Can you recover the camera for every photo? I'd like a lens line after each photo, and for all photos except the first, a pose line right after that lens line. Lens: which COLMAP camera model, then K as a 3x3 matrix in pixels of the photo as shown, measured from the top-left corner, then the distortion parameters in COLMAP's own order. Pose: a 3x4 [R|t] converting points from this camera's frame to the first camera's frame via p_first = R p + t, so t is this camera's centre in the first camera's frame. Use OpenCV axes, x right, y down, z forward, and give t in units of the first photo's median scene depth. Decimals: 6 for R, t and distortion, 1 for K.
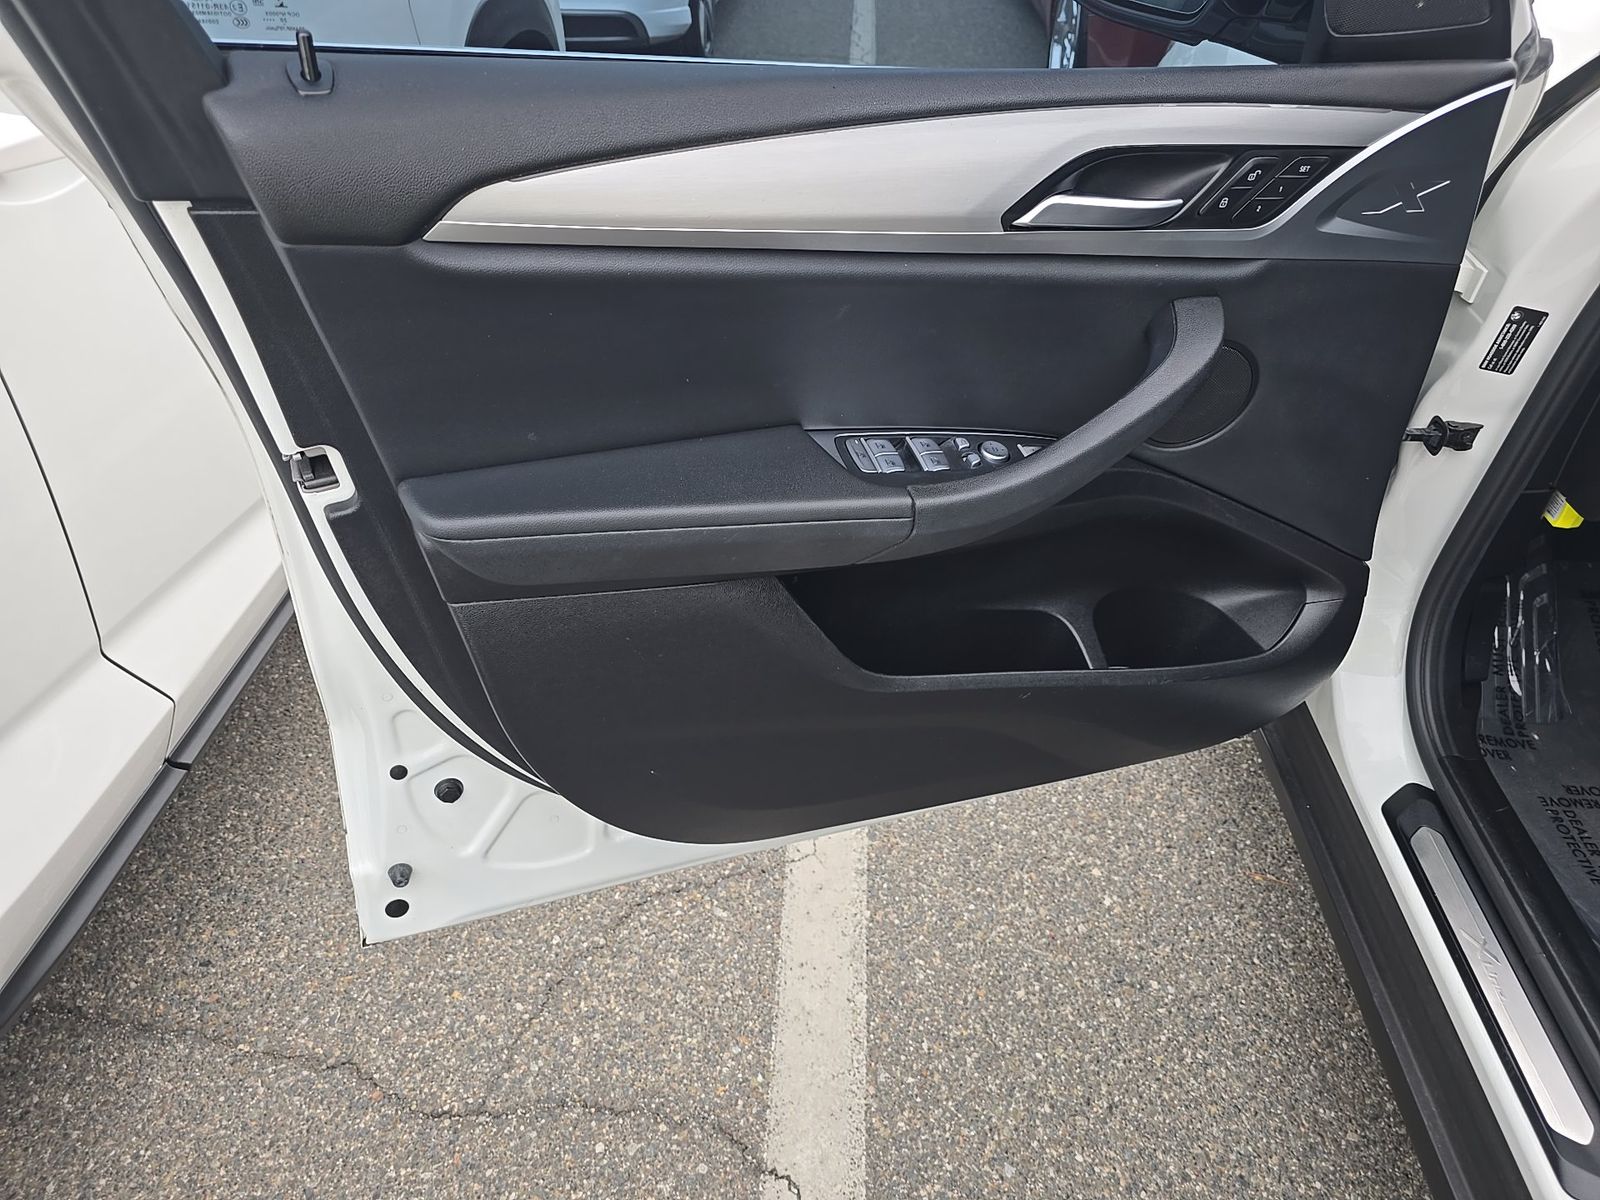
lens RADIAL K [[1096.6, 0, 794.0], [0, 1096.6, 598.9], [0, 0, 1]] dist [0.033100, -0.029617]
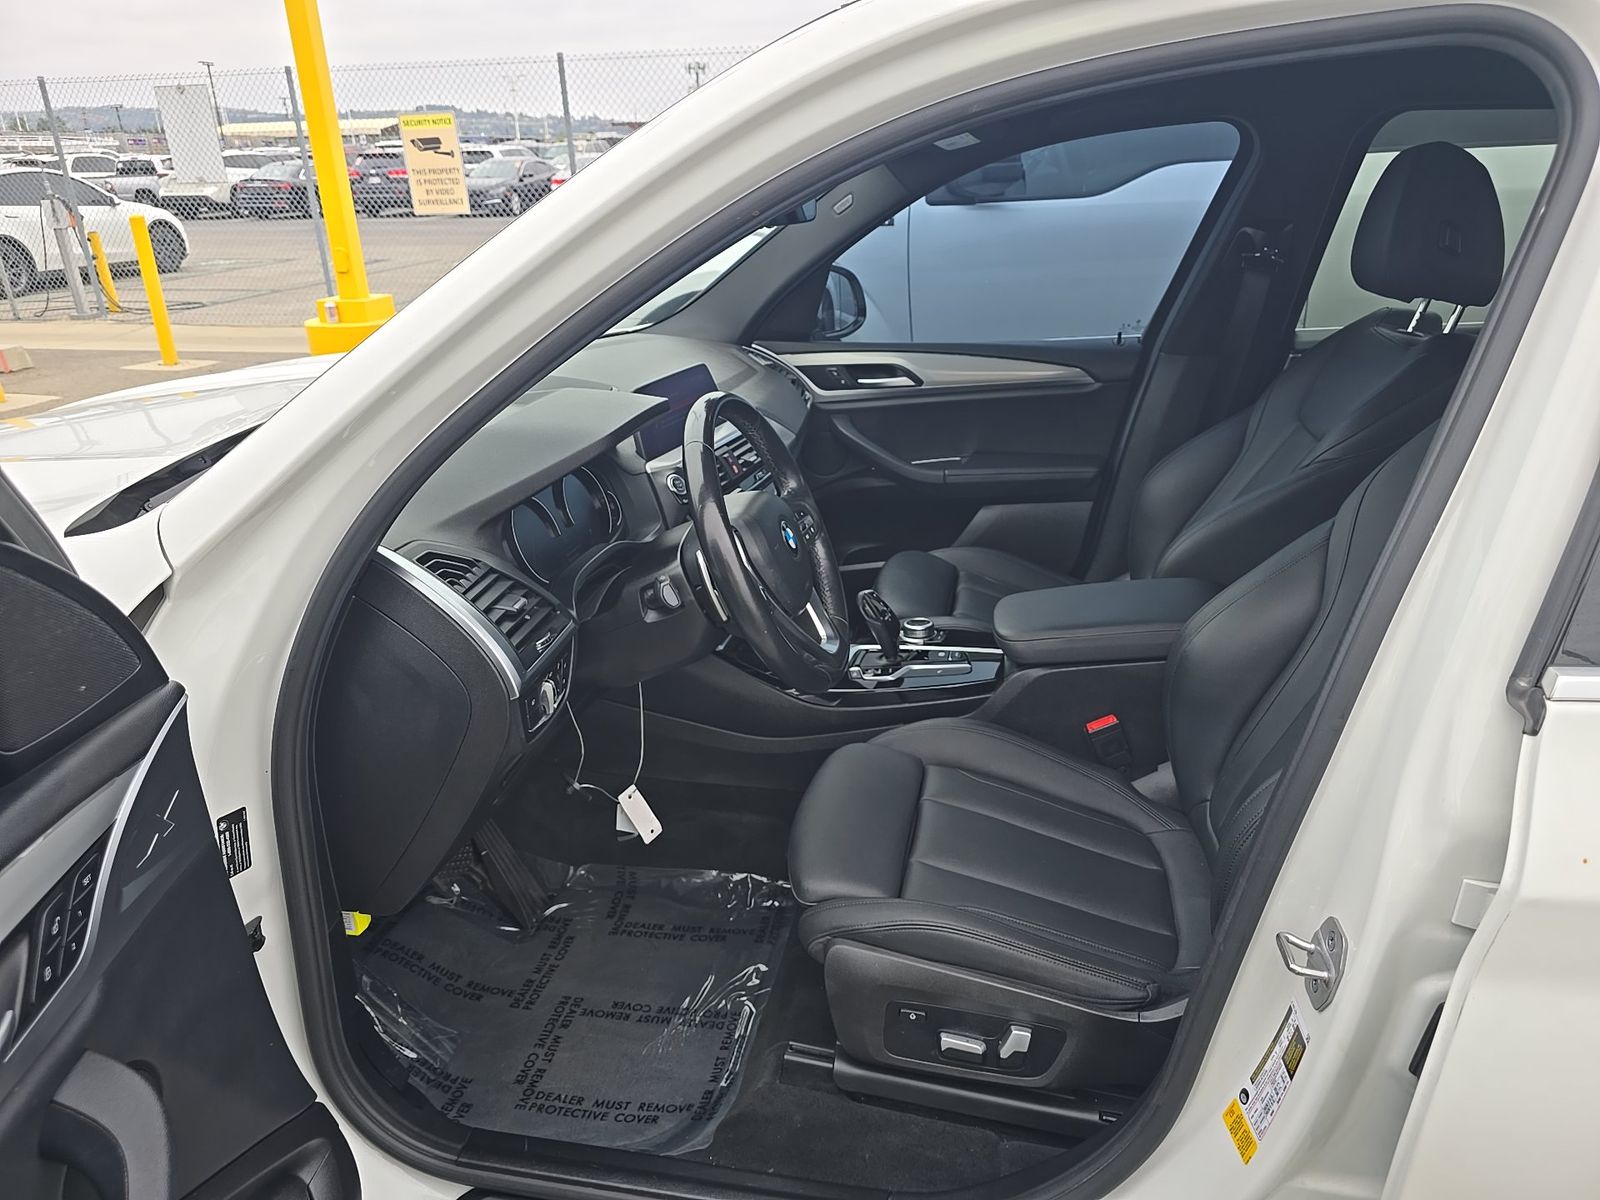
lens RADIAL K [[1096.6, 0, 796.6], [0, 1096.6, 590.8], [0, 0, 1]] dist [0.033100, -0.029617]
pose [[0.146046, -0.381148, 0.912905, -0.093367], [0.639395, 0.740522, 0.206886, -0.247691], [-0.754881, 0.553492, 0.351855, 0.113792]]
